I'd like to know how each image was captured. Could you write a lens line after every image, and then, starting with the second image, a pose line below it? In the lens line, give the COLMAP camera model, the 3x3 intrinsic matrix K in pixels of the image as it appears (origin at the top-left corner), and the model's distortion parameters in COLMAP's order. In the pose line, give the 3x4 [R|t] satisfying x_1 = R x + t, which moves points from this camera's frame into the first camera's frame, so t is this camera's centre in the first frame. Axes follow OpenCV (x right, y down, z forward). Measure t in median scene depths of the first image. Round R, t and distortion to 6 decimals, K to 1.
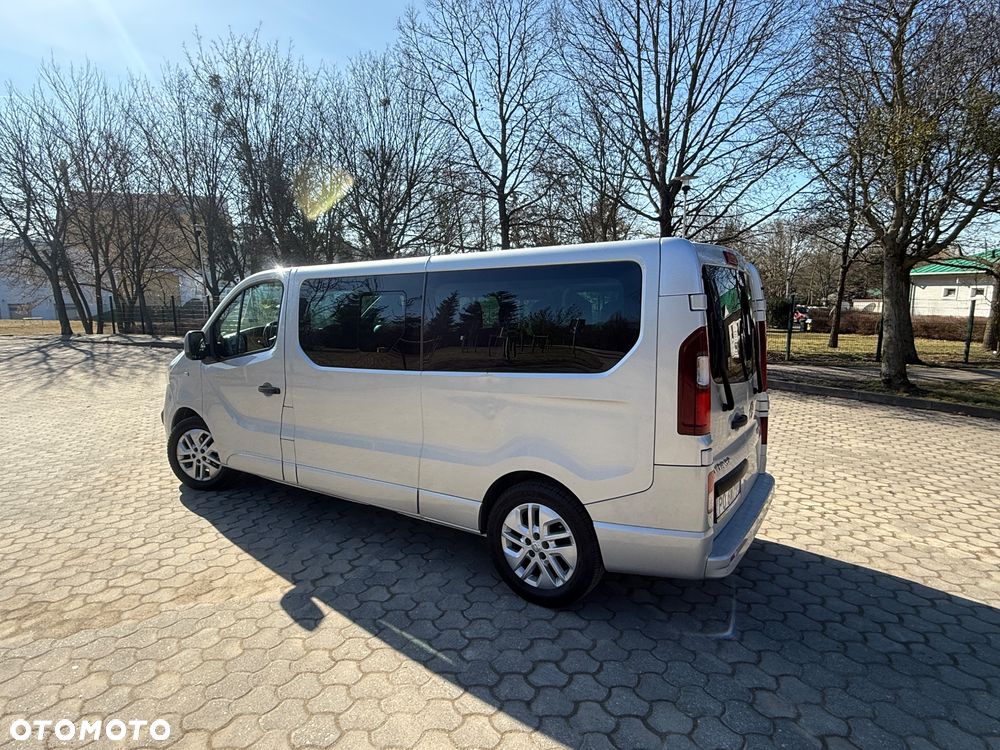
lens RADIAL K [[560.8, 0, 497.3], [0, 560.8, 376.5], [0, 0, 1]] dist [0.002085, 0.001037]
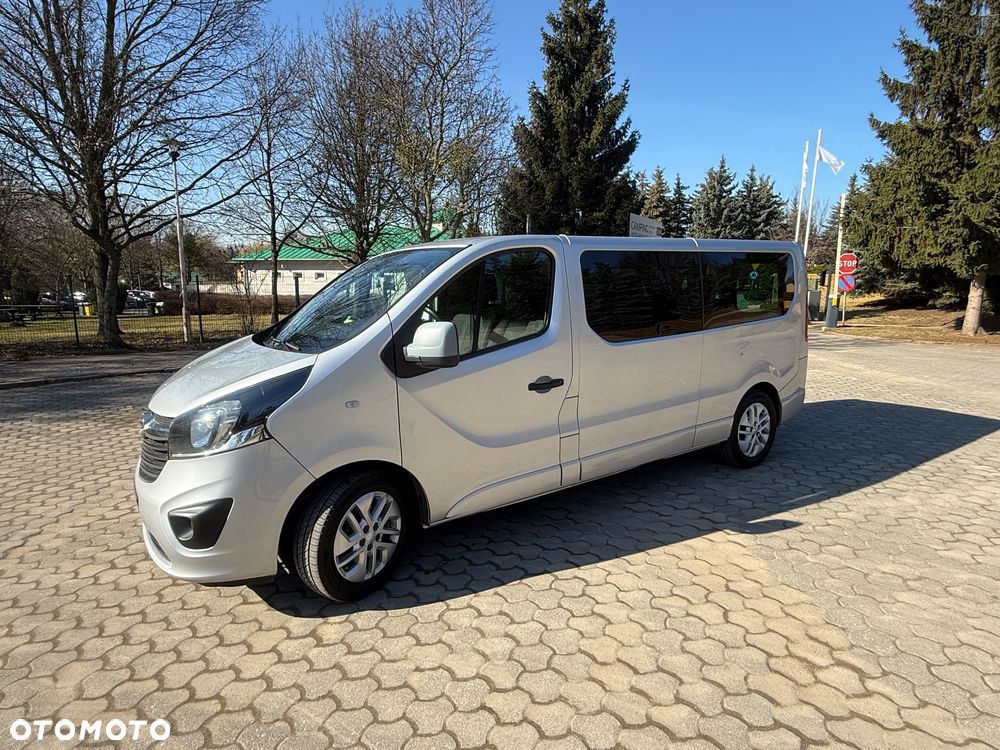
lens RADIAL K [[560.8, 0, 497.3], [0, 560.8, 376.5], [0, 0, 1]] dist [0.002085, 0.001037]
pose [[0.376967, -0.158170, 0.912622, -1.524974], [0.132310, 0.984402, 0.115959, -0.118774], [-0.916728, 0.077036, 0.392014, 0.966932]]
